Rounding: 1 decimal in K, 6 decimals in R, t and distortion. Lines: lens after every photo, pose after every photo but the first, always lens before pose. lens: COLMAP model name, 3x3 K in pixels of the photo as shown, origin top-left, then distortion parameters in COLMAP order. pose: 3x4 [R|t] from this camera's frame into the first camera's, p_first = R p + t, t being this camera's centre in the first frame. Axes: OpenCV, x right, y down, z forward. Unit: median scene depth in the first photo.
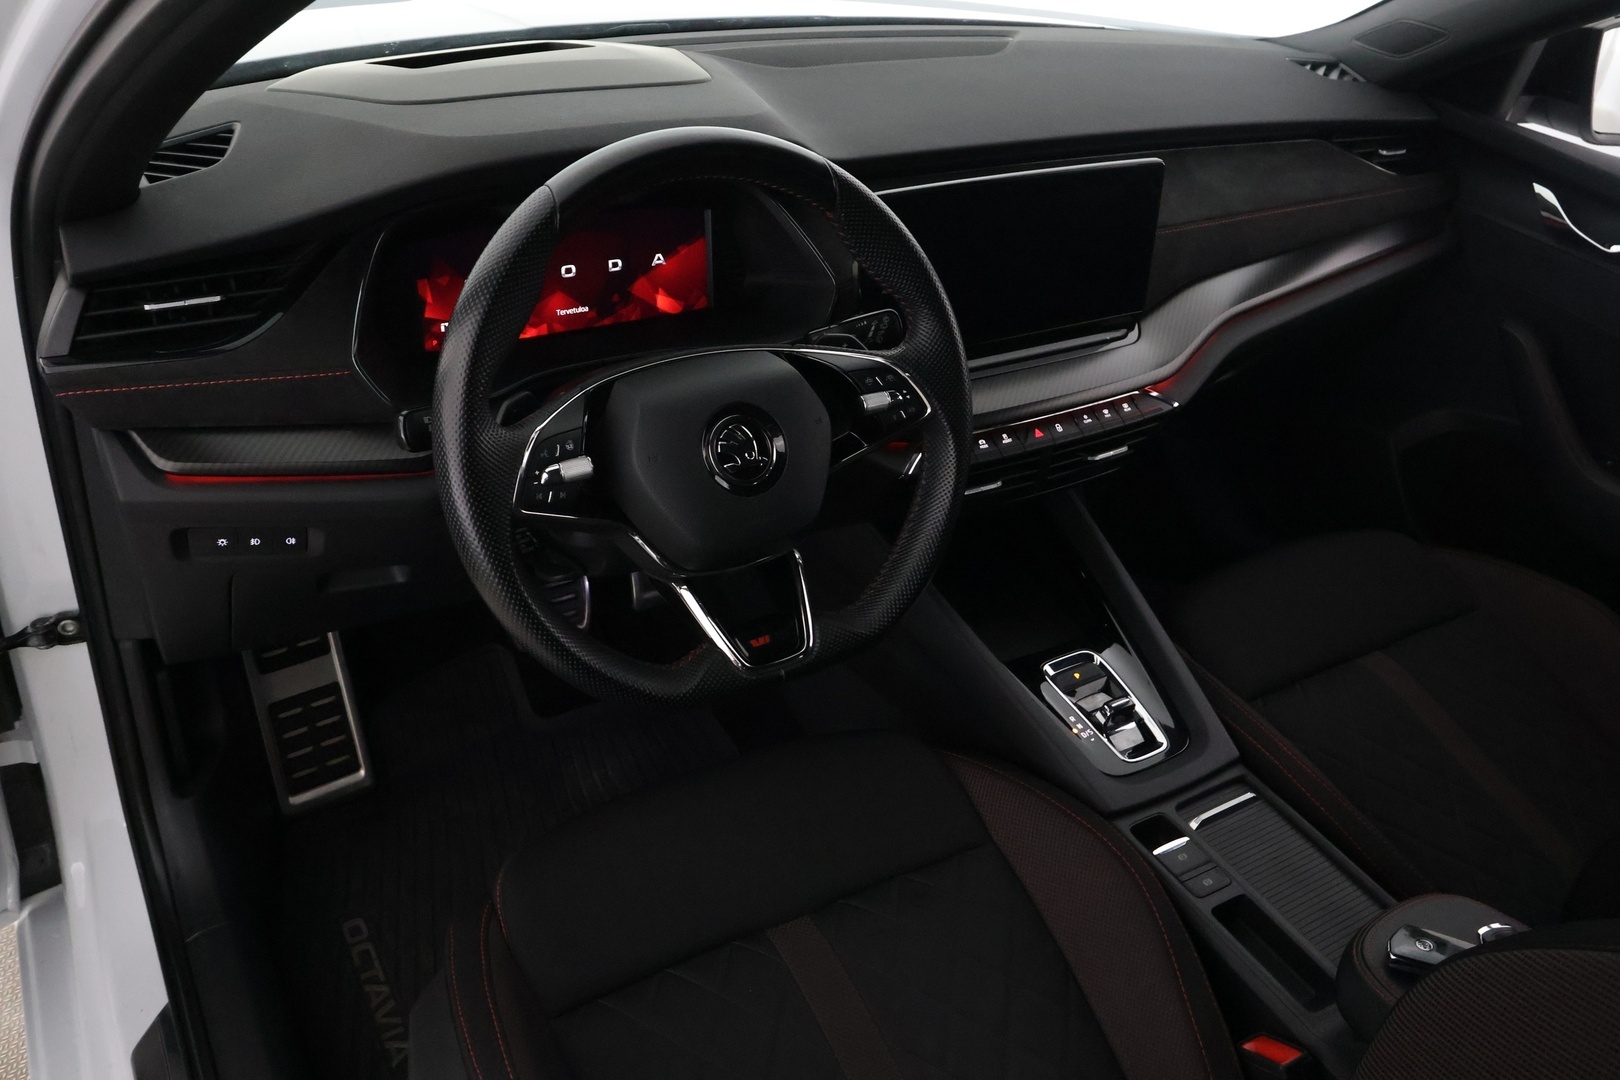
lens RADIAL K [[1290.9, 0, 812.3], [0, 1290.9, 540.7], [0, 0, 1]] dist [0.014301, -0.010295]
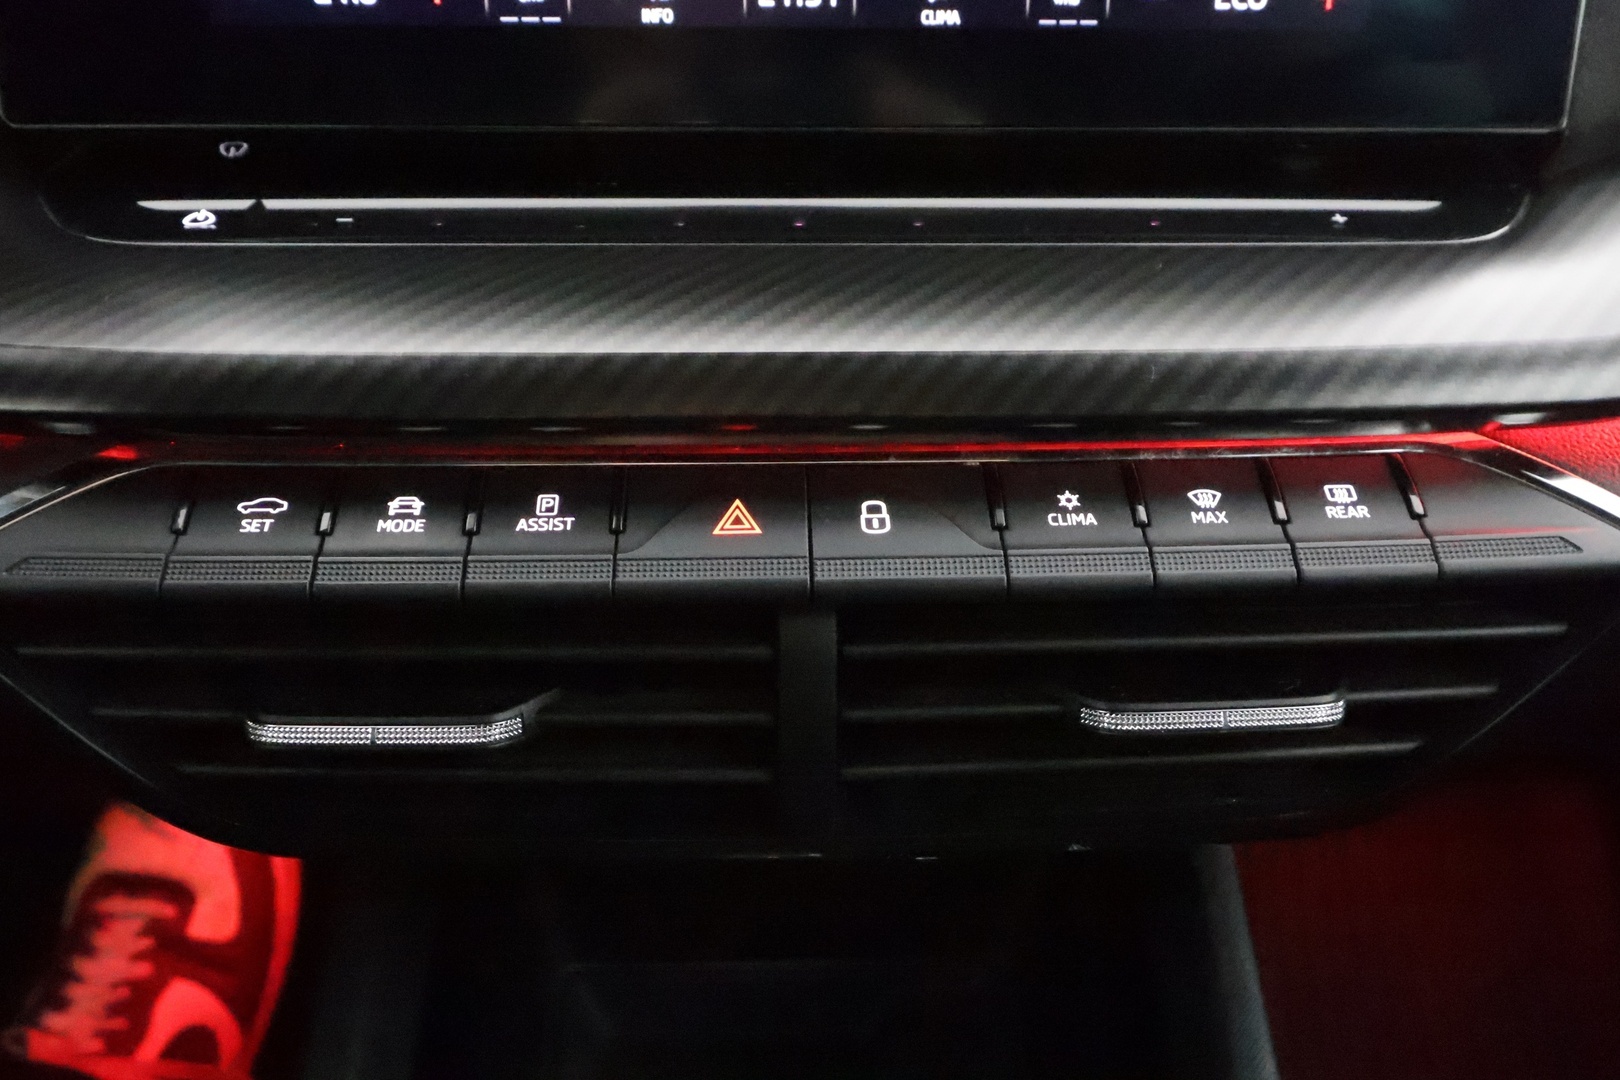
lens RADIAL K [[1290.9, 0, 806.1], [0, 1290.9, 586.3], [0, 0, 1]] dist [0.014301, -0.010295]
pose [[0.870999, 0.117839, -0.476943, 0.294886], [-0.216600, 0.963470, -0.157511, -0.046888], [0.440960, 0.240498, 0.864705, 0.880136]]
